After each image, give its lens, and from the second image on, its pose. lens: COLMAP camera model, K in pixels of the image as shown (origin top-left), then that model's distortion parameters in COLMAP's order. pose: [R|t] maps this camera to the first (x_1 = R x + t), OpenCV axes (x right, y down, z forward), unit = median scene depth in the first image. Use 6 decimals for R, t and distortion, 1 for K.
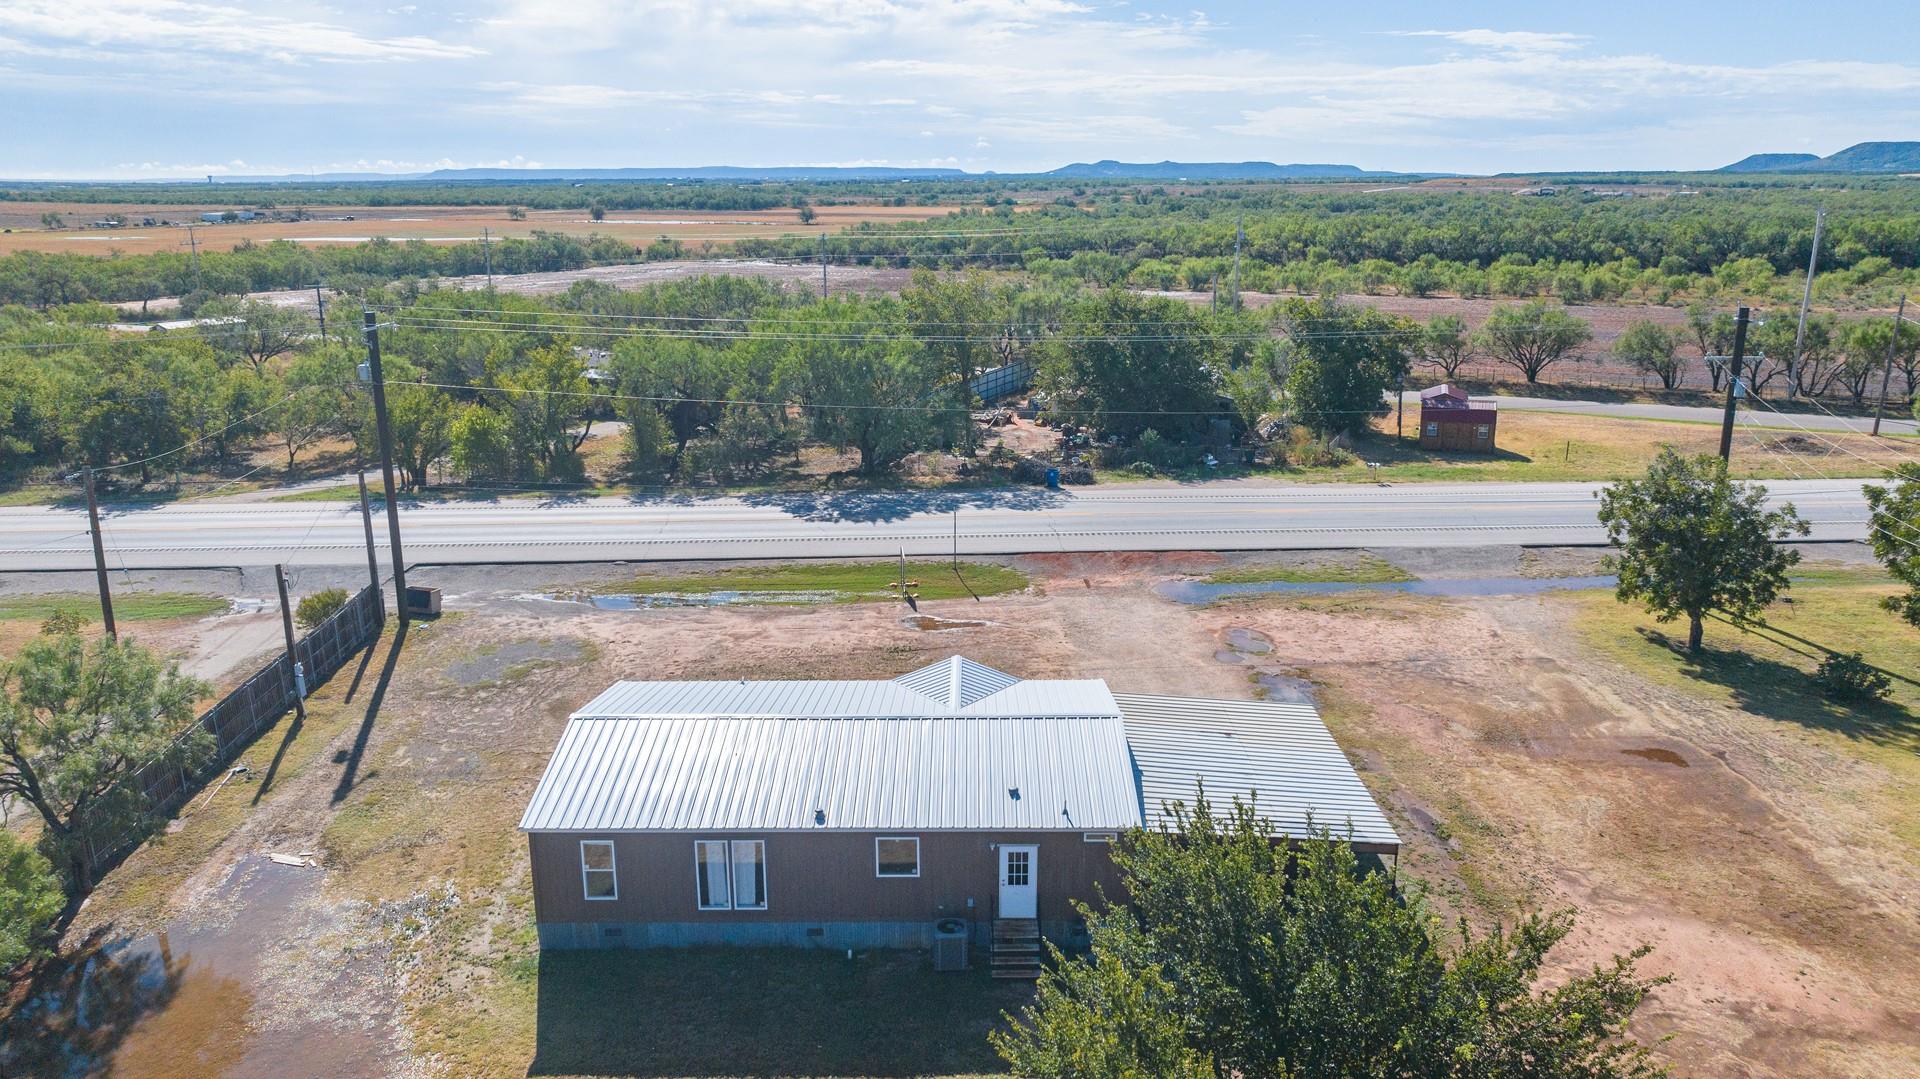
lens RADIAL K [[1389.7, 0, 964.2], [0, 1389.7, 461.9], [0, 0, 1]] dist [-0.080126, 0.095655]
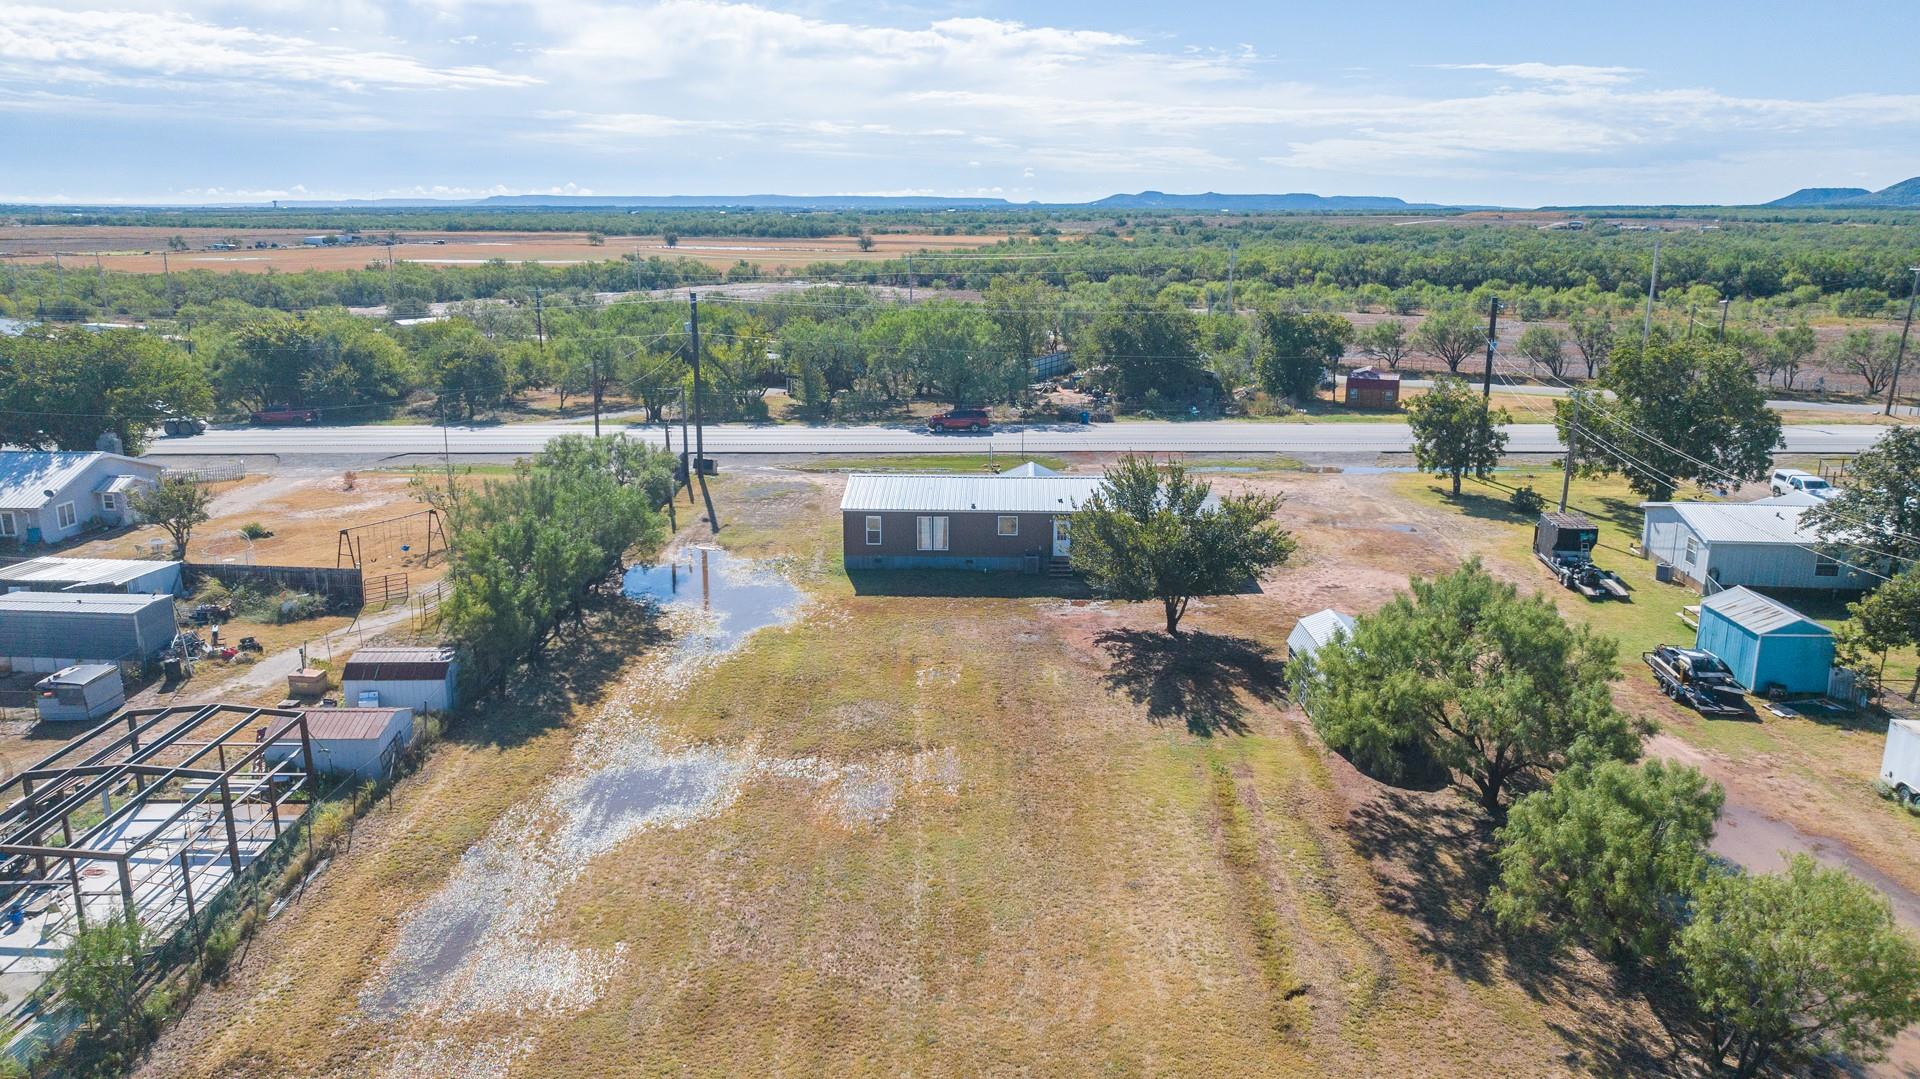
lens RADIAL K [[1373.7, 0, 959.6], [0, 1373.7, 491.9], [0, 0, 1]] dist [-0.067200, 0.065325]
pose [[0.999362, 0.012881, -0.033313, -0.005709], [-0.012794, 0.999914, 0.002821, 0.024537], [0.033347, -0.002393, 0.999441, -0.131112]]
